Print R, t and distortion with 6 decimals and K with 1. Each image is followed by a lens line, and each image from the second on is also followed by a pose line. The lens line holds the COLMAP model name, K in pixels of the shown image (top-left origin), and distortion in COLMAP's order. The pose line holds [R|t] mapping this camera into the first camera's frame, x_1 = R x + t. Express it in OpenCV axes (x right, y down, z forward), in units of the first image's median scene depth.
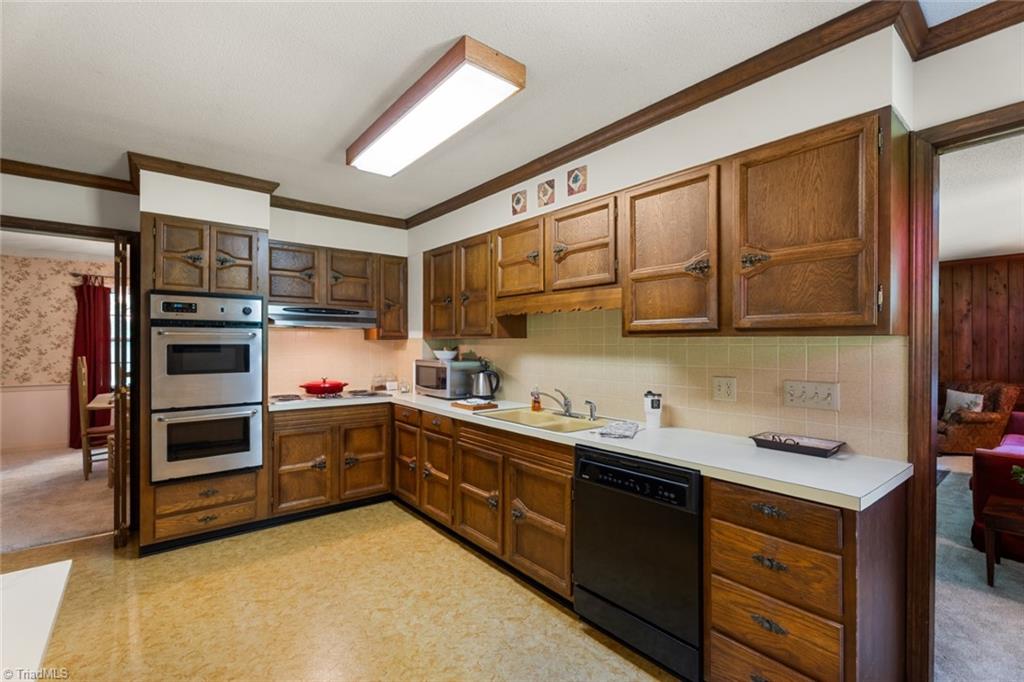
lens RADIAL K [[460.9, 0, 511.1], [0, 460.9, 342.0], [0, 0, 1]] dist [0.002222, -0.000306]
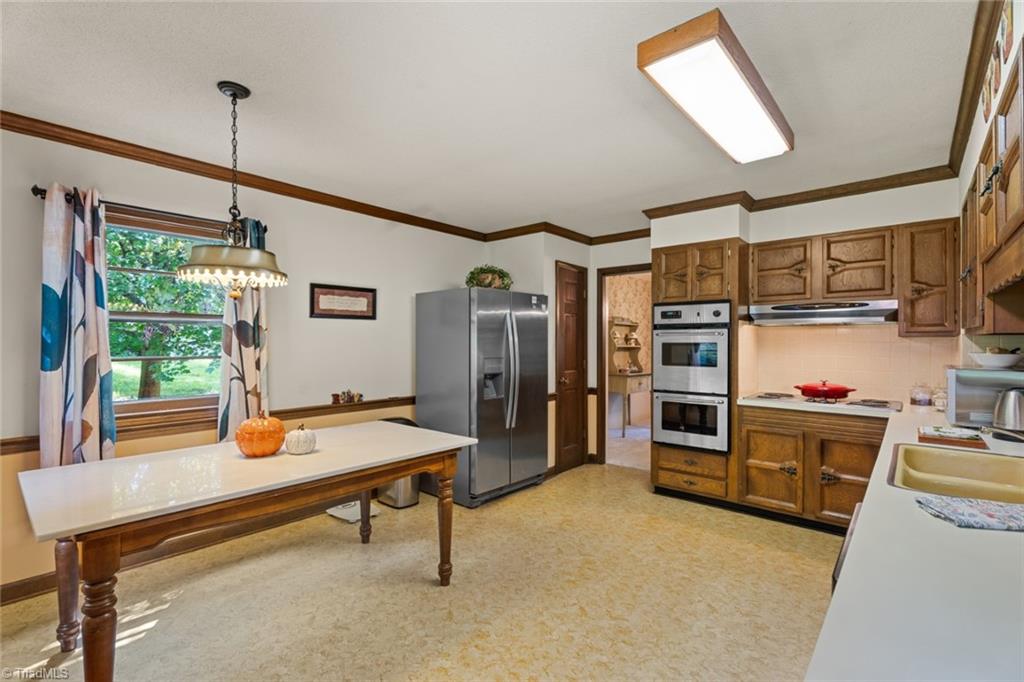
lens RADIAL K [[460.9, 0, 493.5], [0, 460.9, 340.6], [0, 0, 1]] dist [0.002222, -0.000306]
pose [[0.143383, -0.002108, -0.989665, 0.496903], [0.005180, 0.999986, -0.001380, -0.001805], [0.989654, -0.004929, 0.143392, 0.295663]]
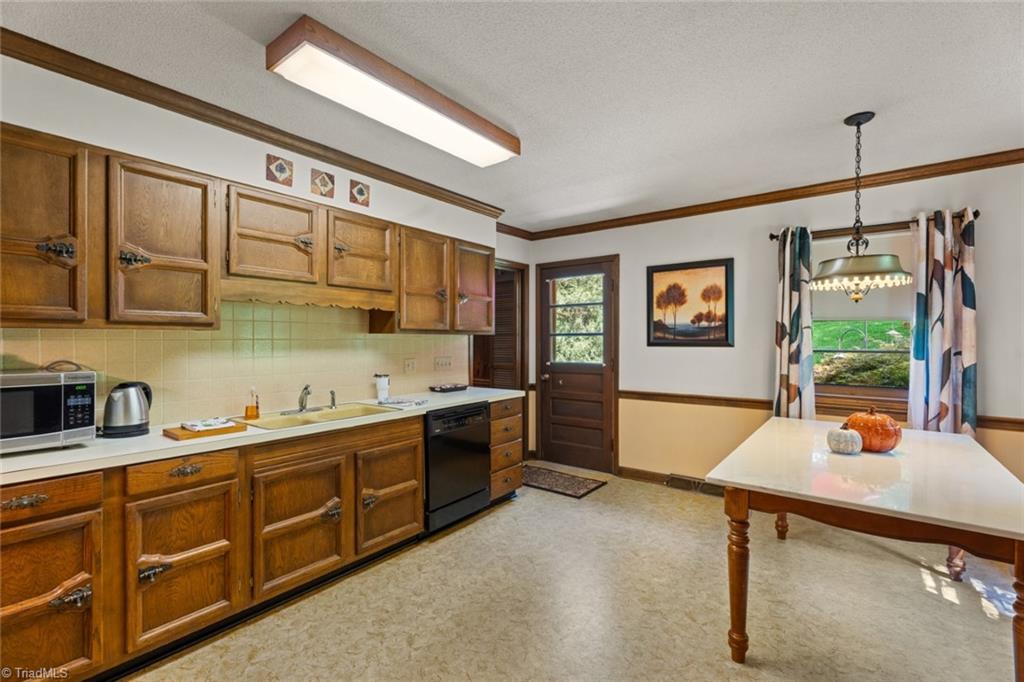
lens RADIAL K [[460.9, 0, 515.0], [0, 460.9, 341.2], [0, 0, 1]] dist [0.002222, -0.000306]
pose [[-0.252599, -0.003914, 0.967563, -0.892359], [-0.001793, 0.999992, 0.003577, 0.005647], [-0.967569, -0.000831, -0.252604, 0.784147]]
